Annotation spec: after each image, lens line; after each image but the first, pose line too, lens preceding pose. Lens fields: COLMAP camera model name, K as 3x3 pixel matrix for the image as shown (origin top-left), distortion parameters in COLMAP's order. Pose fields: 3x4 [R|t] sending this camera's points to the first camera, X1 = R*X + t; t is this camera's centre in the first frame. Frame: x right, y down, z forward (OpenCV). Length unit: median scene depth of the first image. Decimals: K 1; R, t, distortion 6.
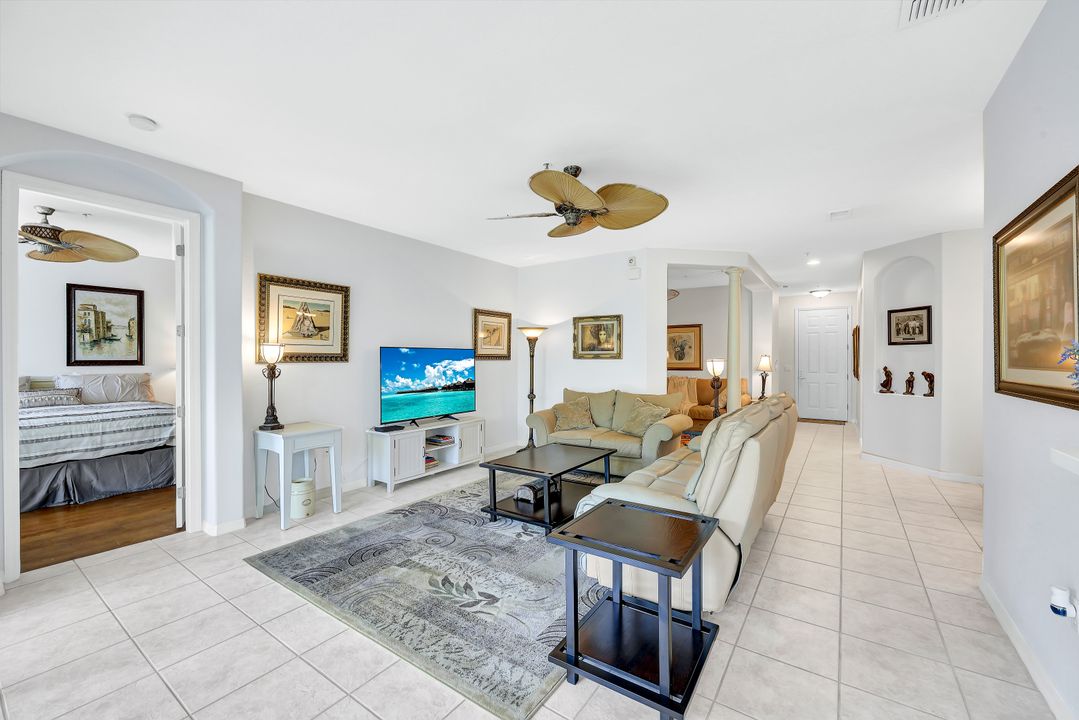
lens RADIAL K [[435.7, 0, 535.0], [0, 435.7, 354.3], [0, 0, 1]] dist [0.003755, -0.001538]
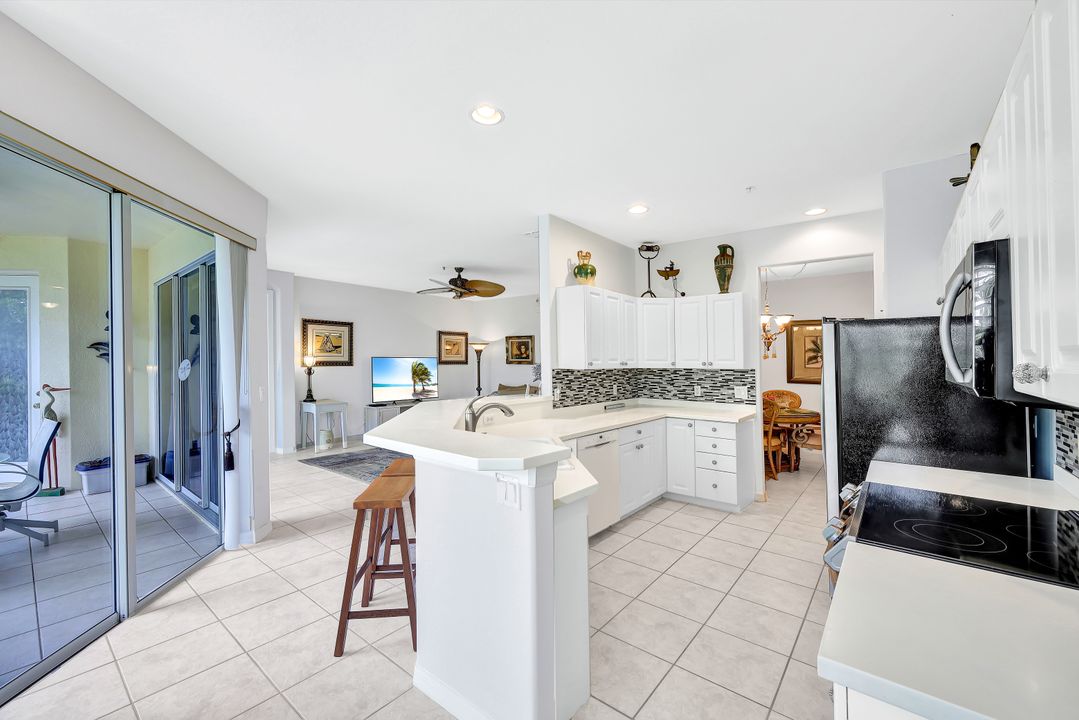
lens RADIAL K [[435.7, 0, 541.0], [0, 435.7, 367.5], [0, 0, 1]] dist [0.003755, -0.001538]
pose [[0.997884, 0.005987, -0.064740, 0.406941], [-0.004359, 0.999672, 0.025251, -0.021403], [0.064870, -0.024915, 0.997583, -0.641403]]
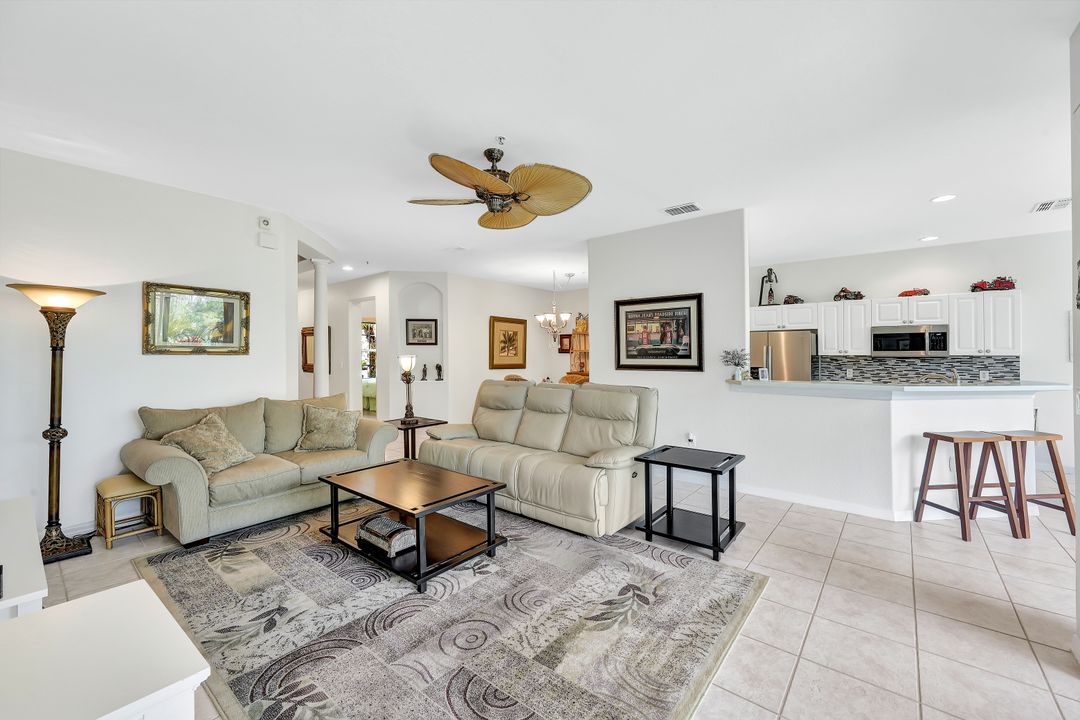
lens RADIAL K [[436.2, 0, 543.4], [0, 436.2, 354.8], [0, 0, 1]] dist [0.003755, -0.001538]
pose [[0.068503, 0.002547, 0.997648, -0.593872], [-0.010731, 0.999941, -0.001816, 0.008986], [-0.997593, -0.010581, 0.068527, 0.594478]]
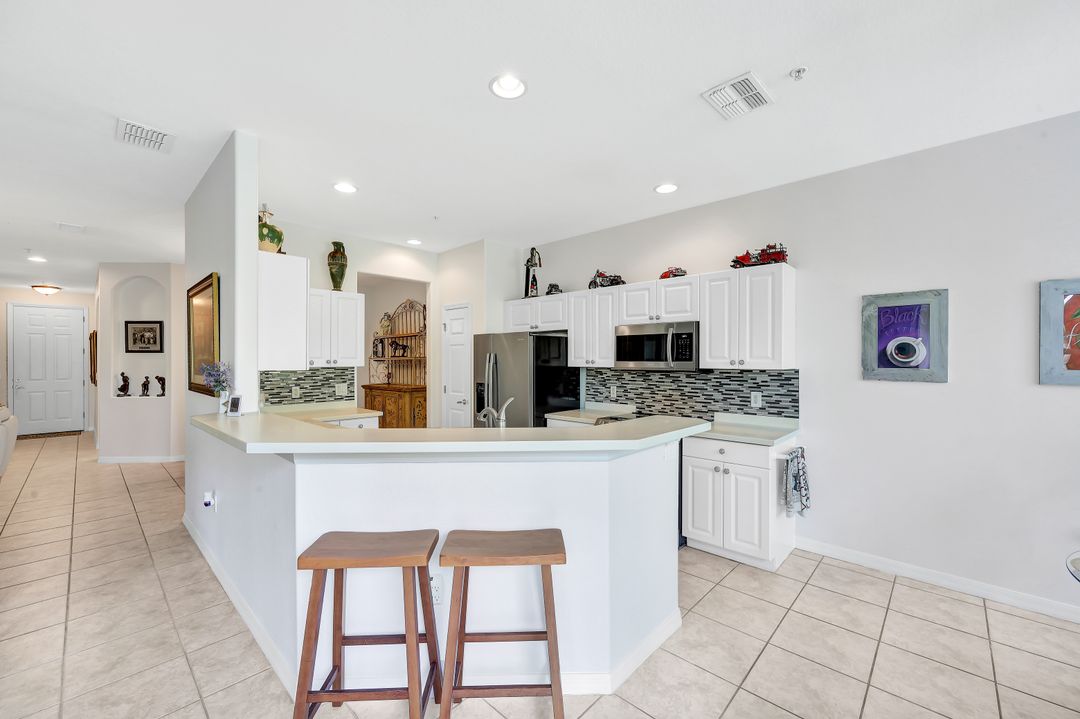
lens RADIAL K [[436.2, 0, 542.3], [0, 436.2, 363.3], [0, 0, 1]] dist [0.003755, -0.001538]
pose [[0.143227, -0.009007, 0.989649, -0.150594], [-0.008392, 0.999912, 0.010315, -0.017415], [-0.989654, -0.009783, 0.143139, -0.229697]]
